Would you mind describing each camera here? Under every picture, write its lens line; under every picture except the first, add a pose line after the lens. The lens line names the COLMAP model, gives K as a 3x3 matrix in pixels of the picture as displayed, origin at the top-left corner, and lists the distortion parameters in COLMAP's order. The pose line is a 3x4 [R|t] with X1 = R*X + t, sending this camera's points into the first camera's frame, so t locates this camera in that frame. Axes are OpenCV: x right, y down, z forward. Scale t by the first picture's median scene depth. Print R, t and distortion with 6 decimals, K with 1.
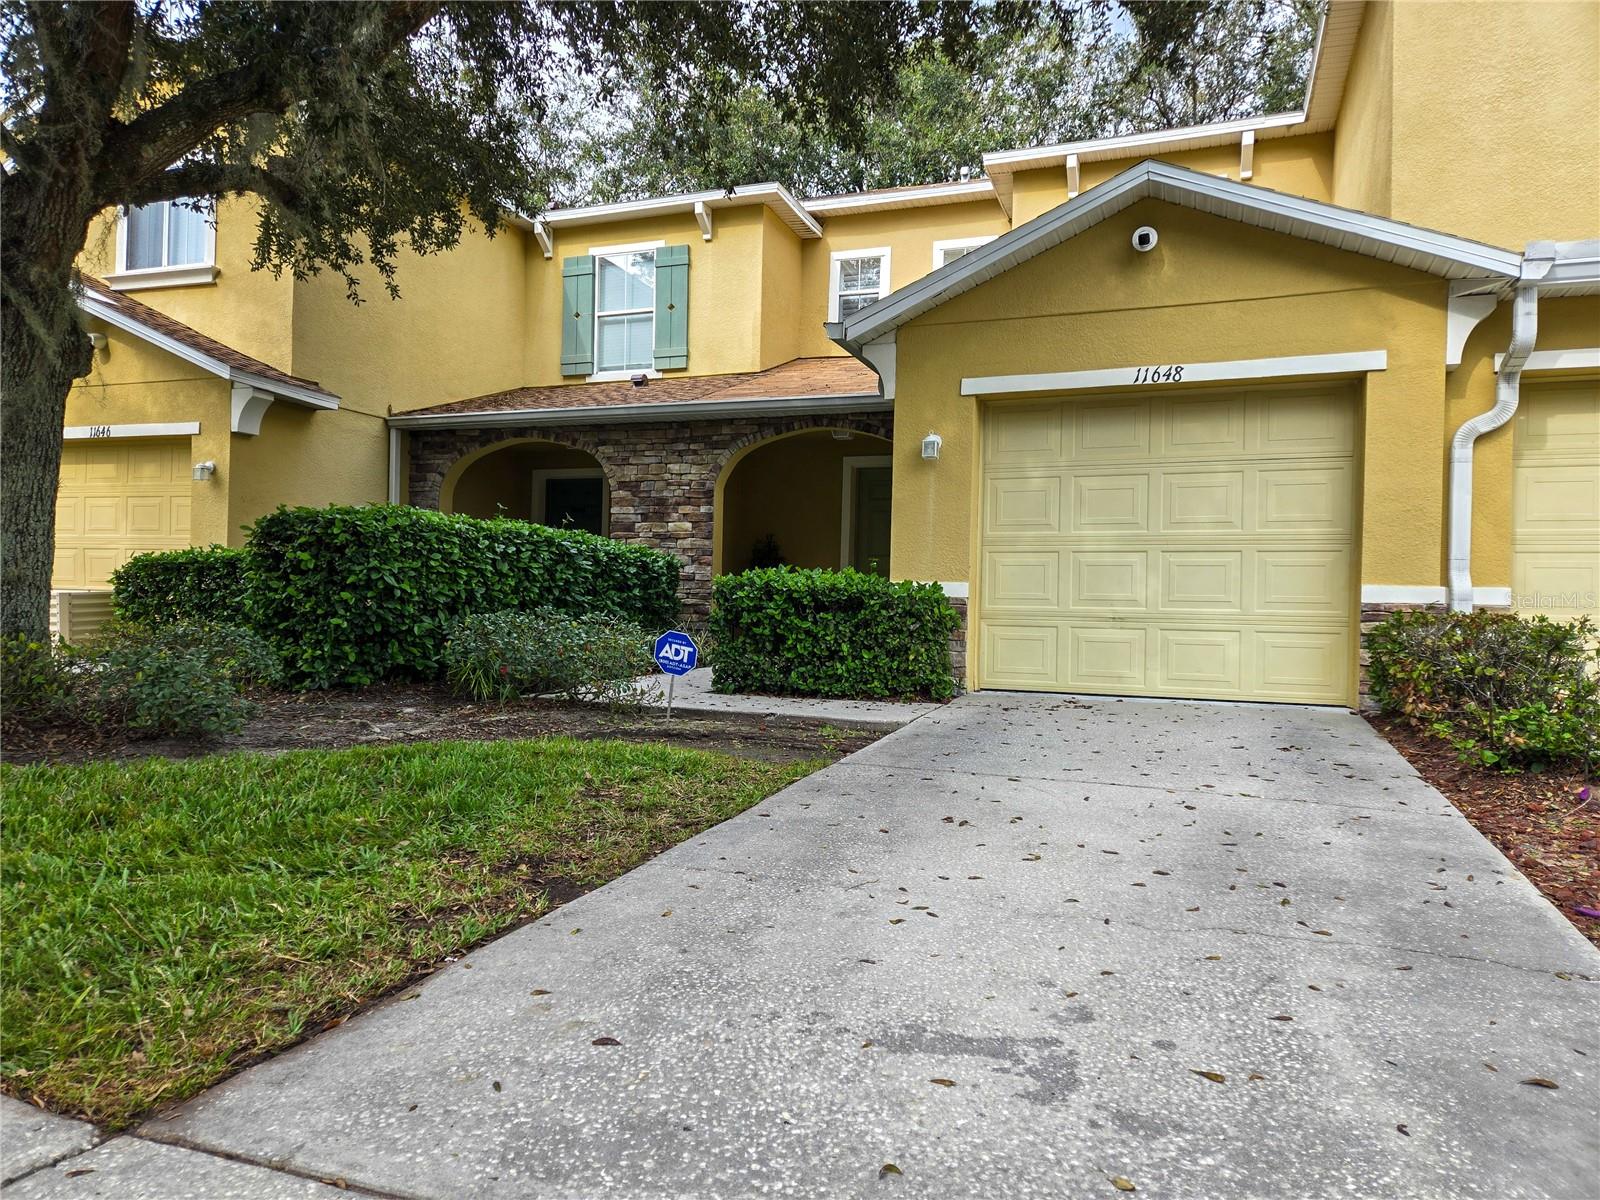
lens RADIAL K [[1071.0, 0, 792.4], [0, 1071.0, 598.2], [0, 0, 1]] dist [0.053269, -0.012998]
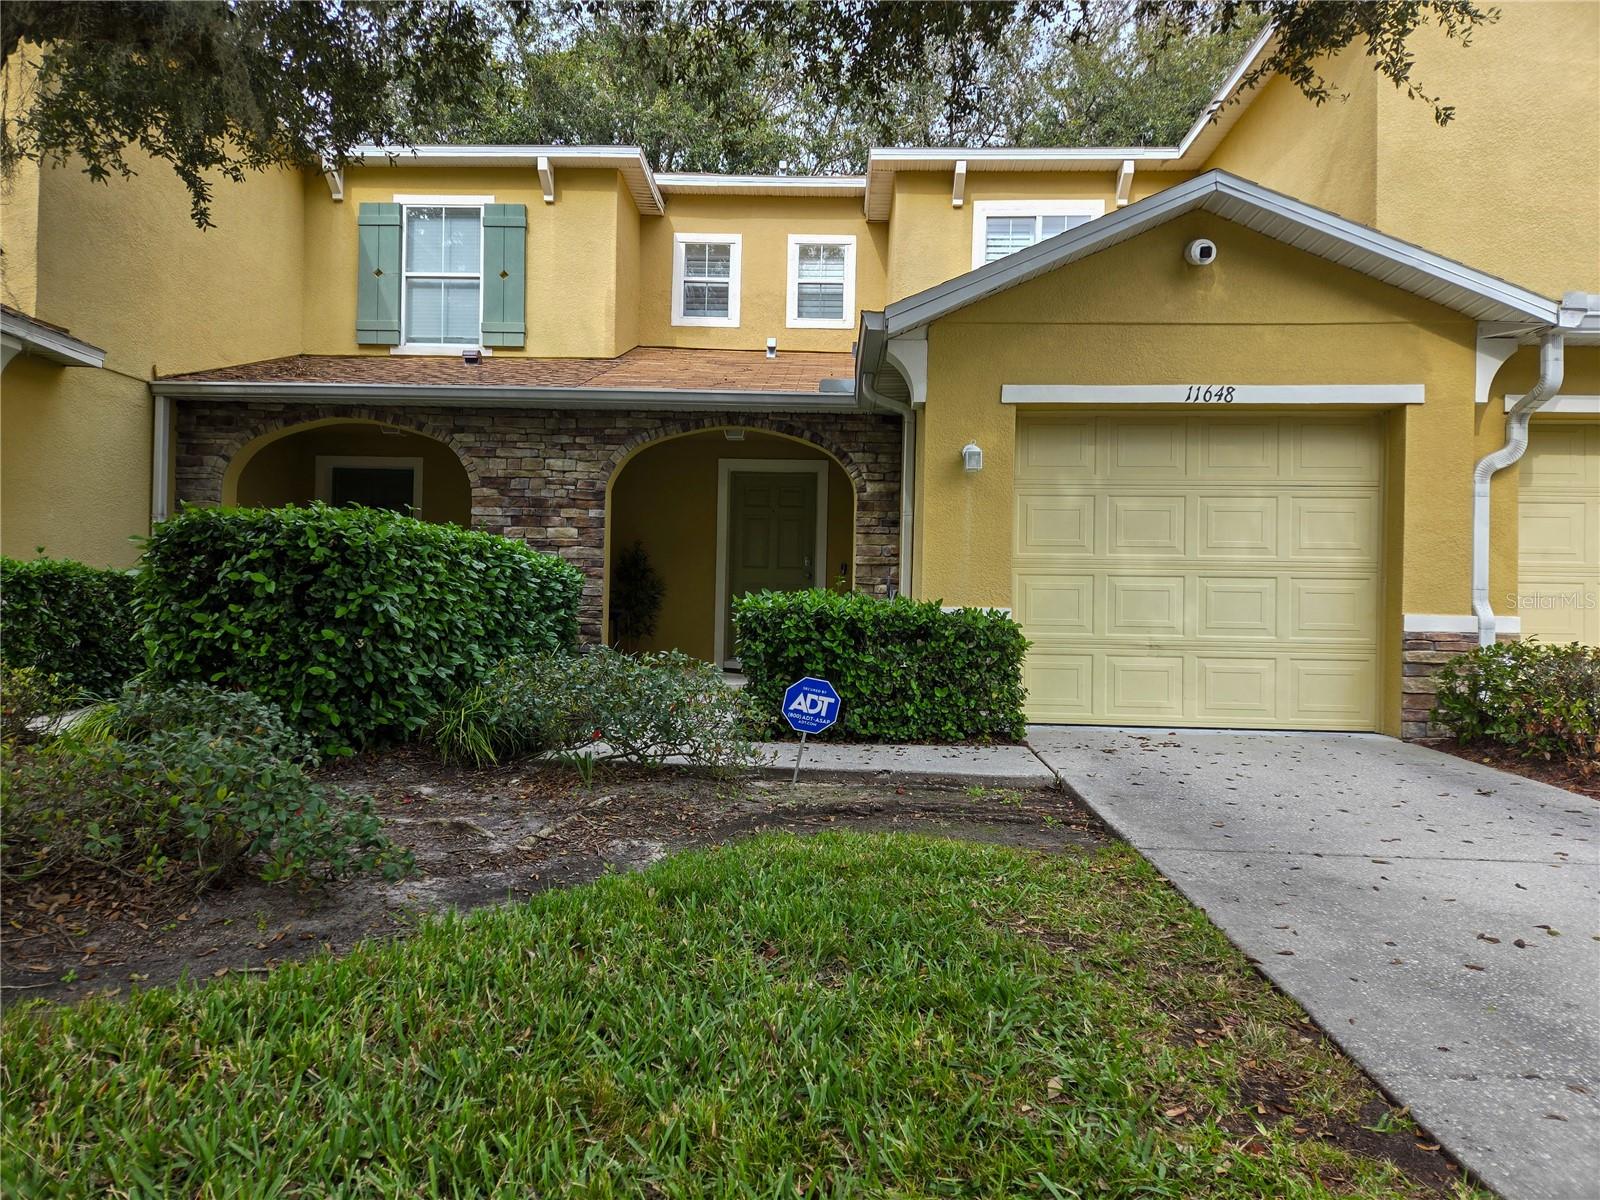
lens RADIAL K [[1071.0, 0, 805.5], [0, 1071.0, 598.1], [0, 0, 1]] dist [0.053269, -0.012998]
pose [[0.948646, 0.001935, 0.316333, -0.300475], [-0.002292, 0.999997, 0.000755, -0.024313], [-0.316331, -0.001442, 0.948648, 0.193913]]
